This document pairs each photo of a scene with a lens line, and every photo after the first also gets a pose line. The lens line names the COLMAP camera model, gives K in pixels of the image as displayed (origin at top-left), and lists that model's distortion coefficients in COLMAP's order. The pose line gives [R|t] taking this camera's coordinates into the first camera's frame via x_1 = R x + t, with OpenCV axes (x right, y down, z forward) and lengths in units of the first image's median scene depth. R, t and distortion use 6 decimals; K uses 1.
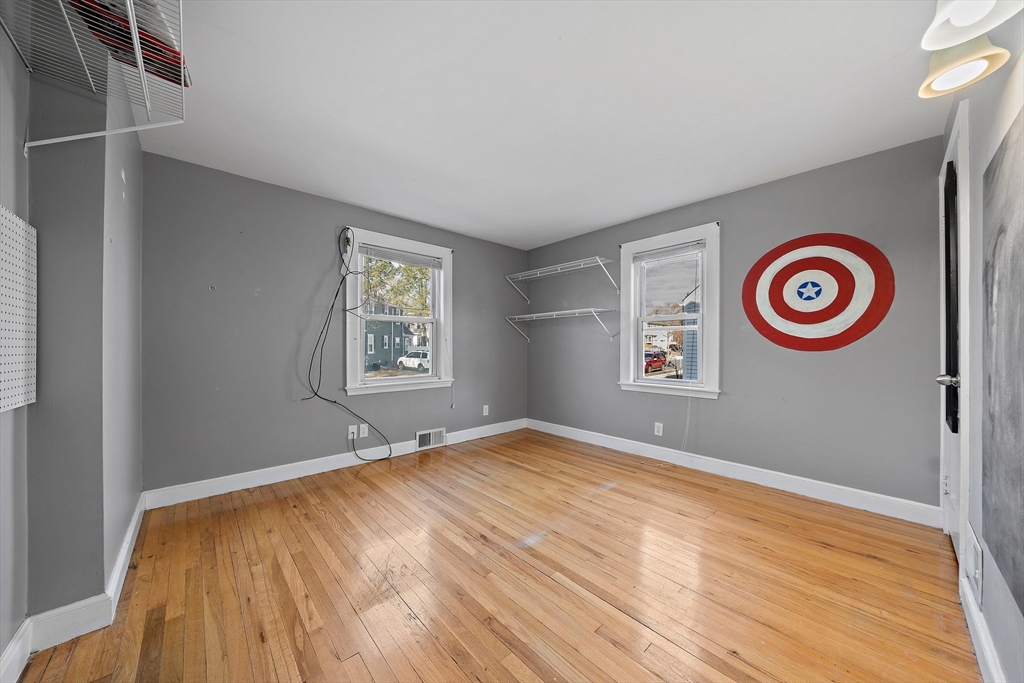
lens RADIAL K [[352.5, 0, 513.4], [0, 352.5, 345.5], [0, 0, 1]] dist [-0.005042, 0.000137]
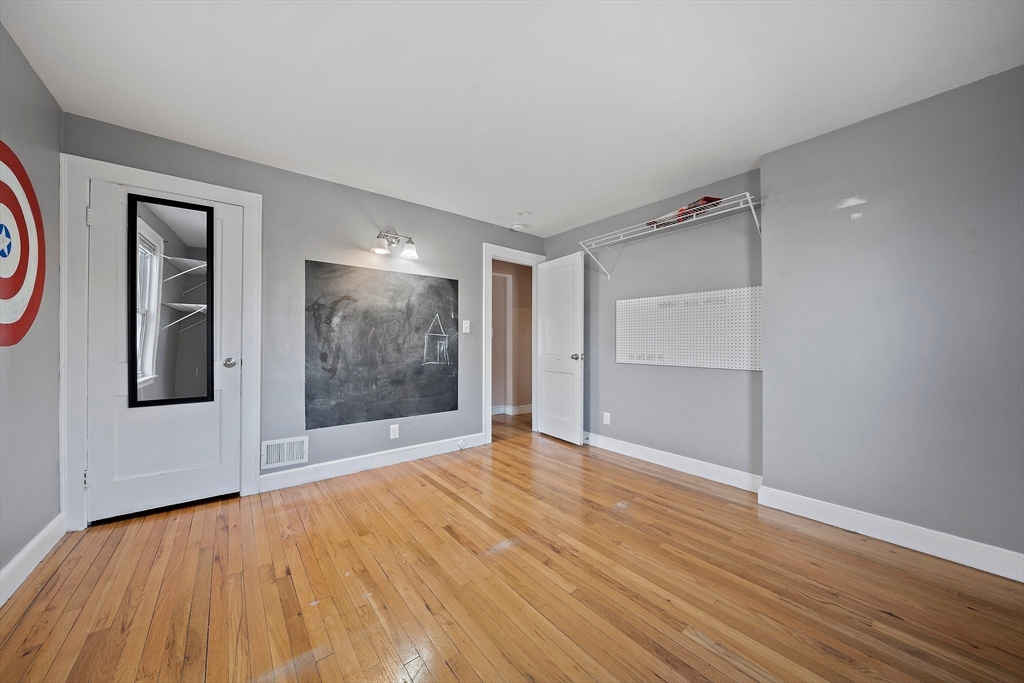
lens RADIAL K [[352.5, 0, 512.9], [0, 352.5, 340.9], [0, 0, 1]] dist [-0.005042, 0.000137]
pose [[-0.997816, -0.006194, 0.065759, -0.030532], [-0.006652, 0.999955, -0.006751, 0.008224], [-0.065715, -0.007173, -0.997813, 1.925129]]
